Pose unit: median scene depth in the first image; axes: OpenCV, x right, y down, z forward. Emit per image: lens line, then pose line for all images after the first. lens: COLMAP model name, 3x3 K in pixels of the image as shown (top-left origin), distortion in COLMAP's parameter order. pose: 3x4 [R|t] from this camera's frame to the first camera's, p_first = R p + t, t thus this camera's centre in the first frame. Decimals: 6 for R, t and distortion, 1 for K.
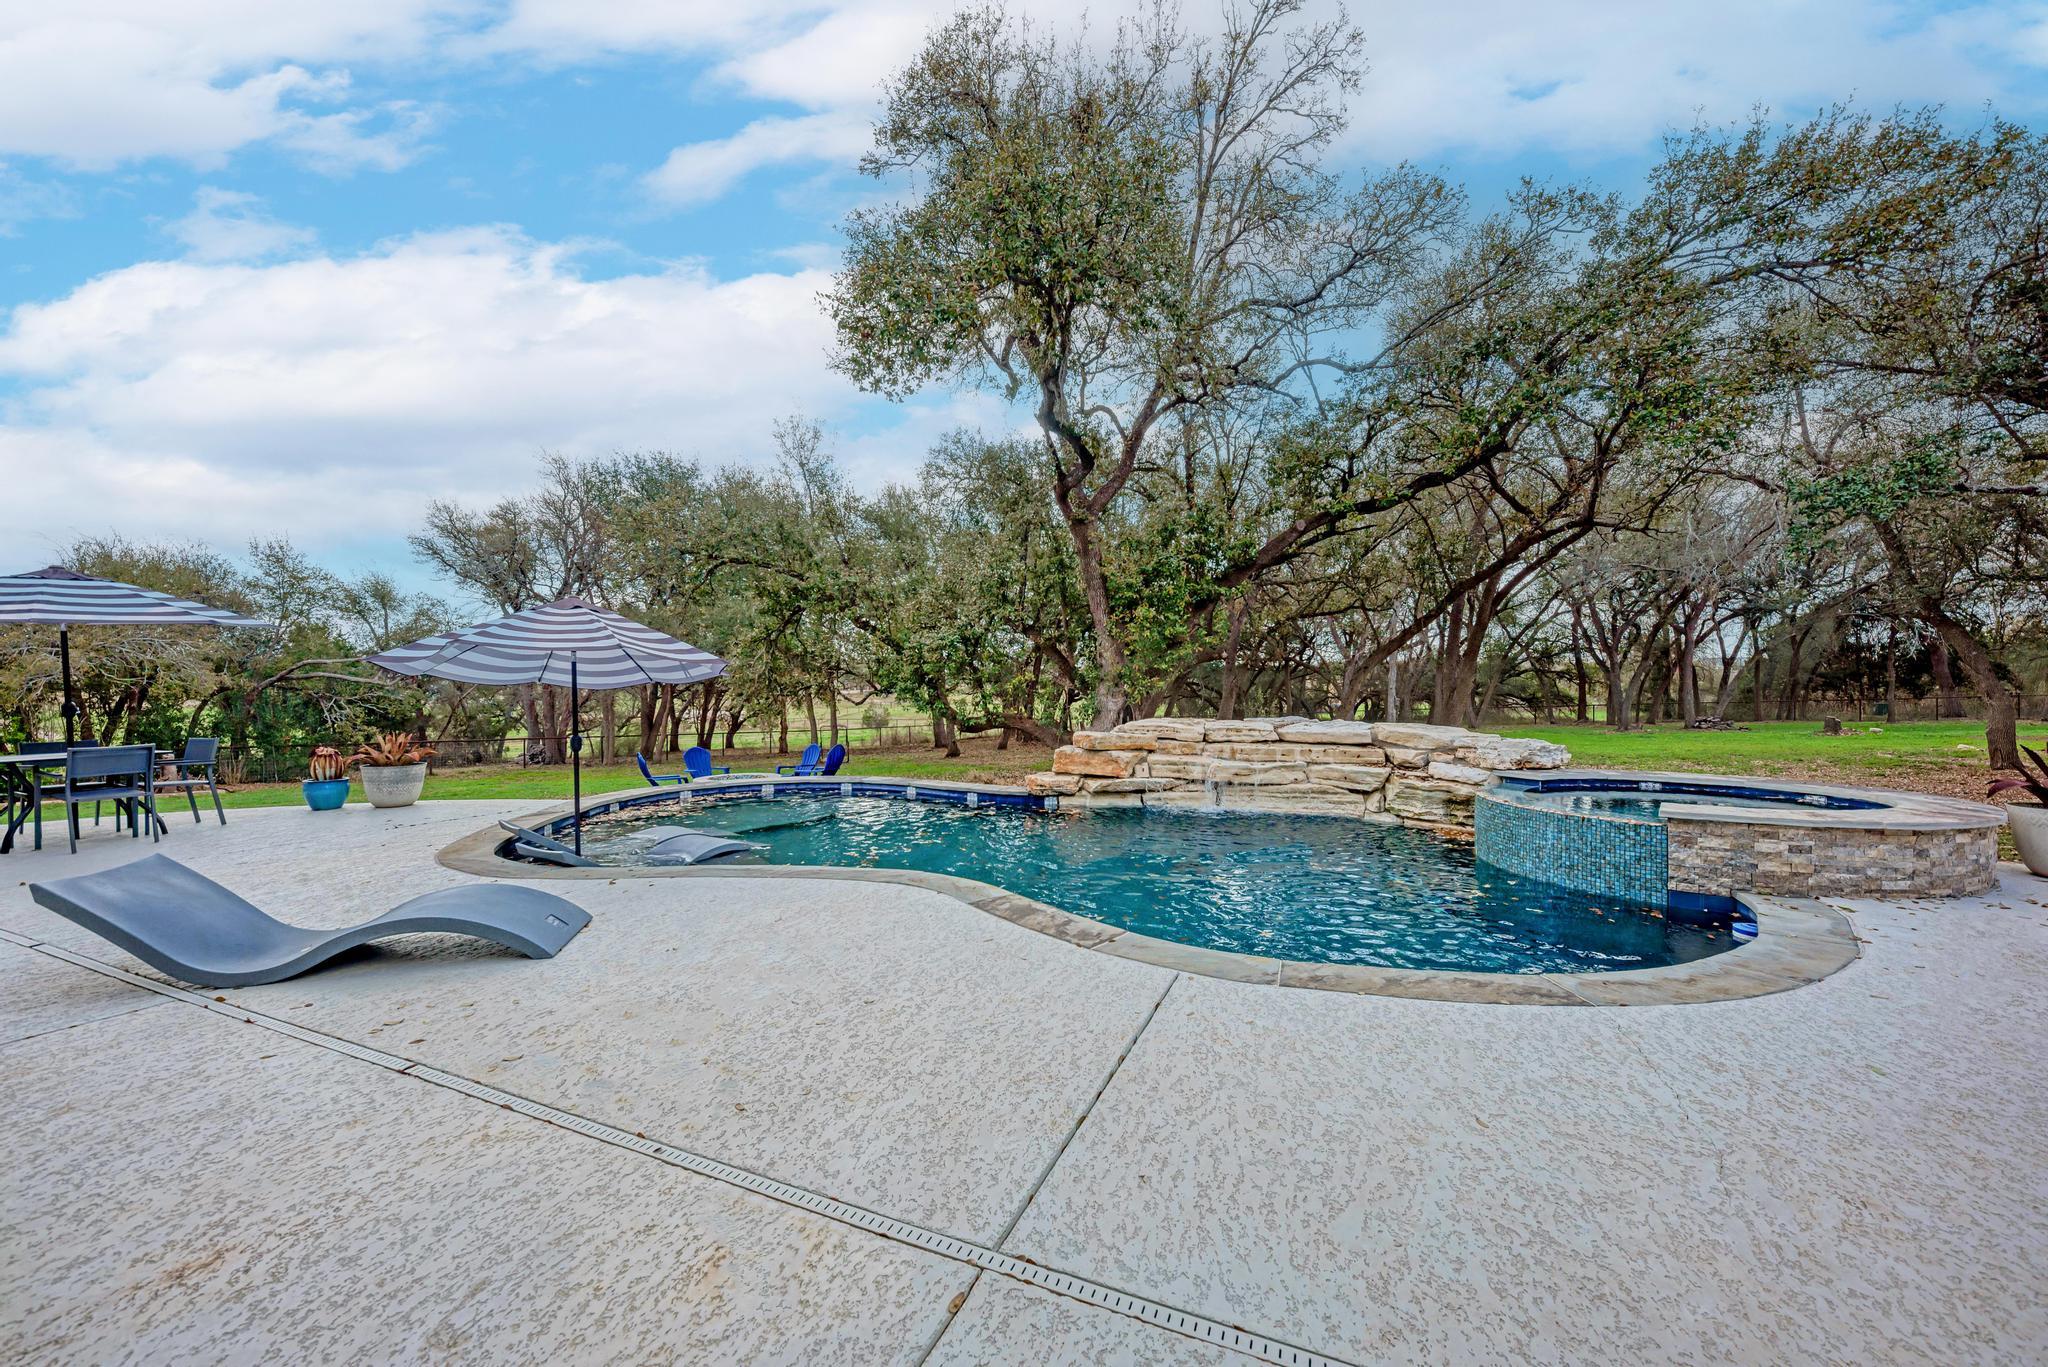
lens RADIAL K [[746.6, 0, 1034.0], [0, 746.6, 690.0], [0, 0, 1]] dist [0.000587, -0.002676]
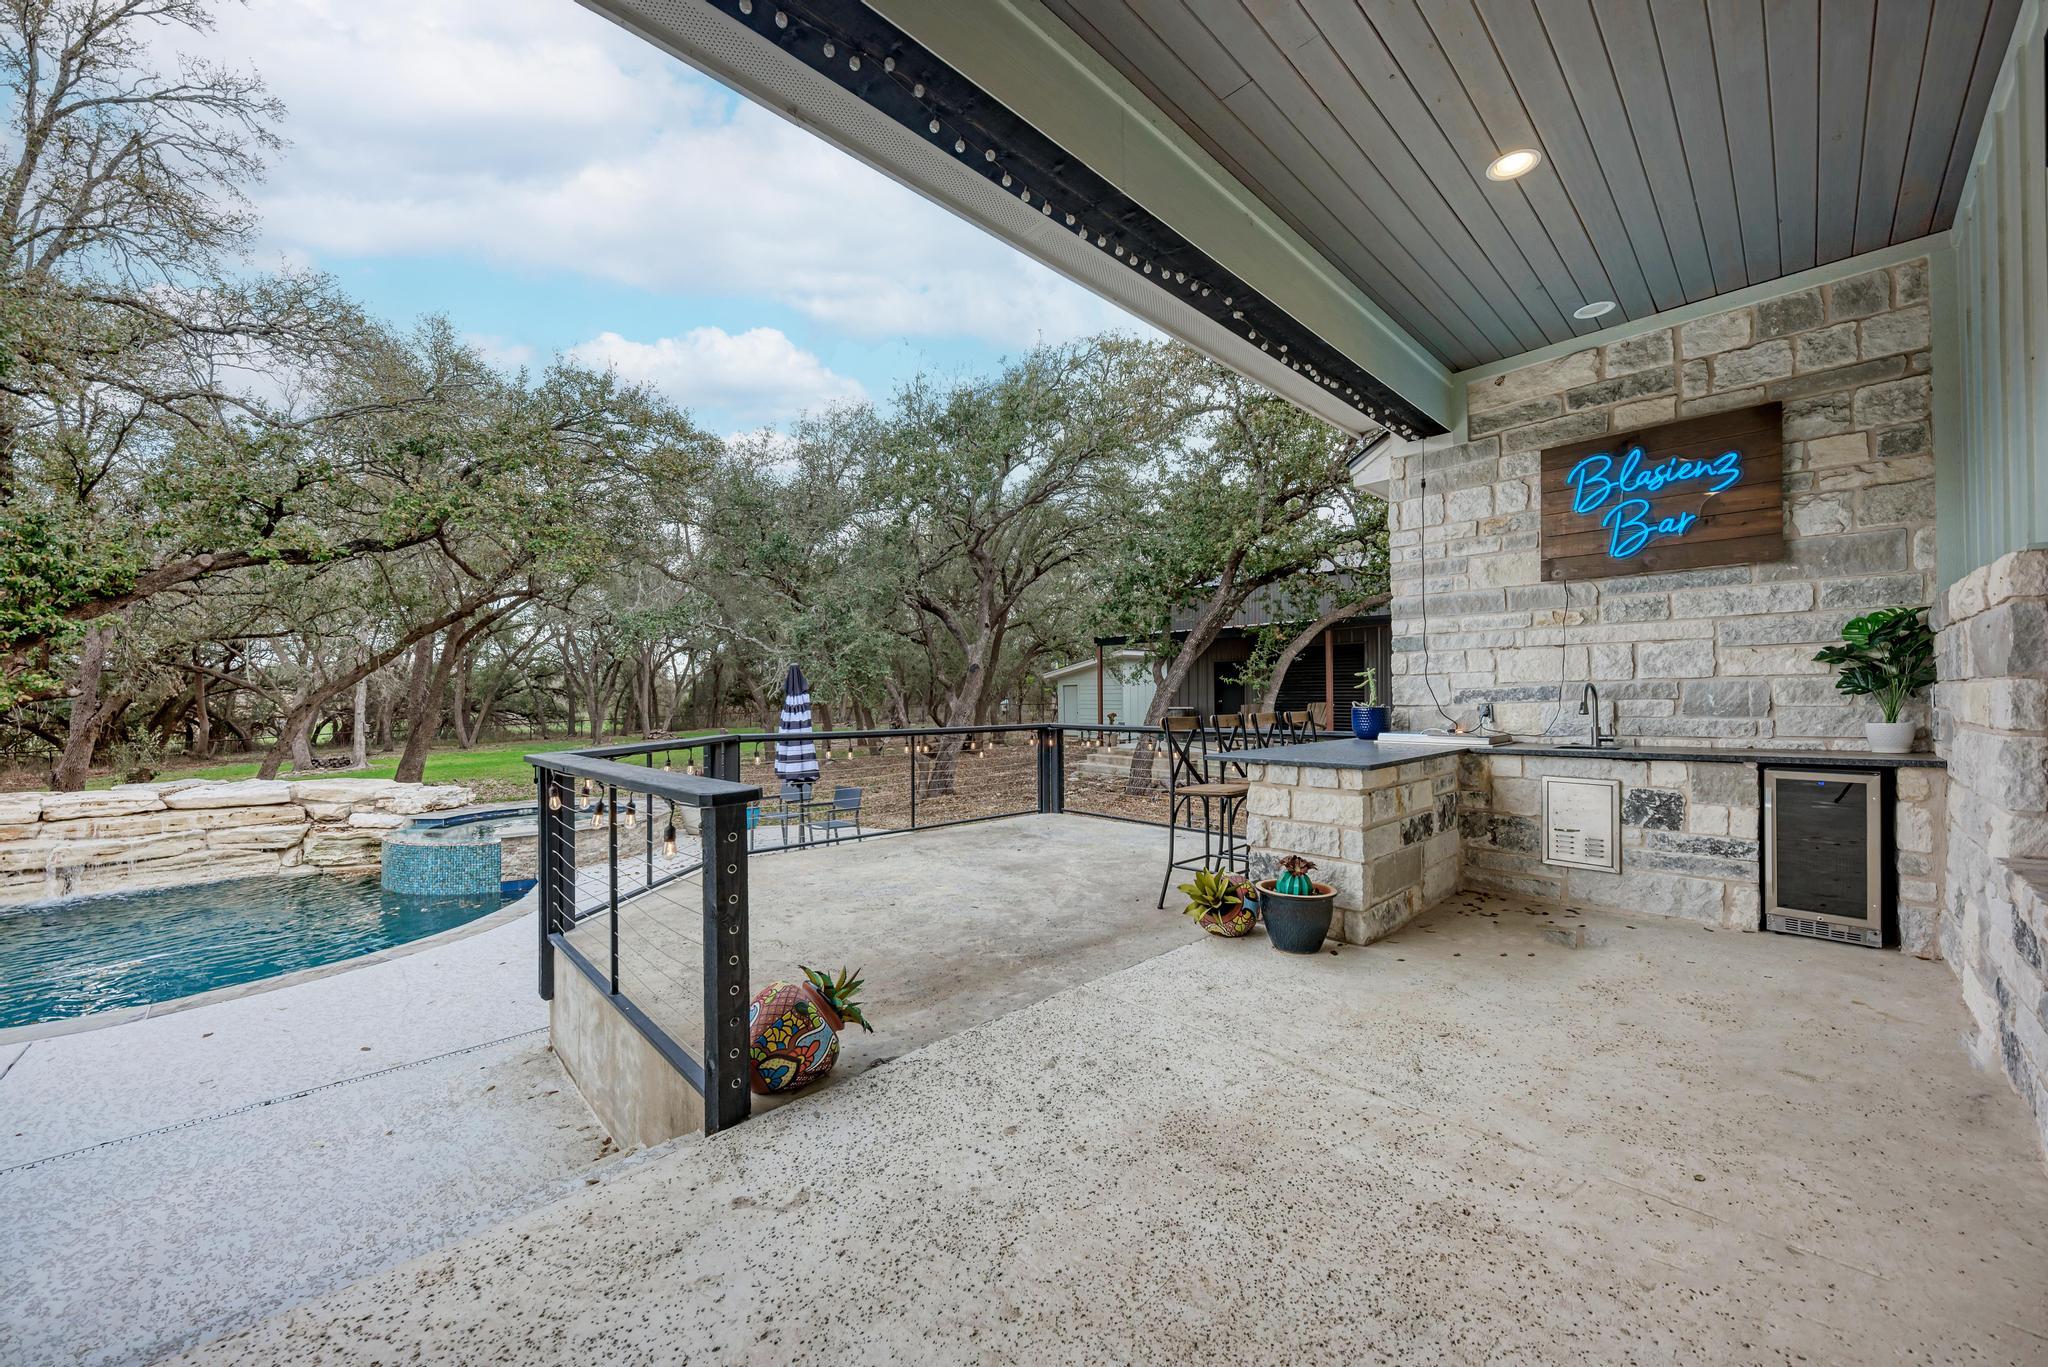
lens RADIAL K [[746.6, 0, 1034.0], [0, 746.6, 690.0], [0, 0, 1]] dist [0.000587, -0.002676]
pose [[0.393892, 0.003945, 0.919148, -0.115144], [0.005223, 0.999965, -0.006530, -0.079645], [-0.919142, 0.007372, 0.393858, -0.419839]]
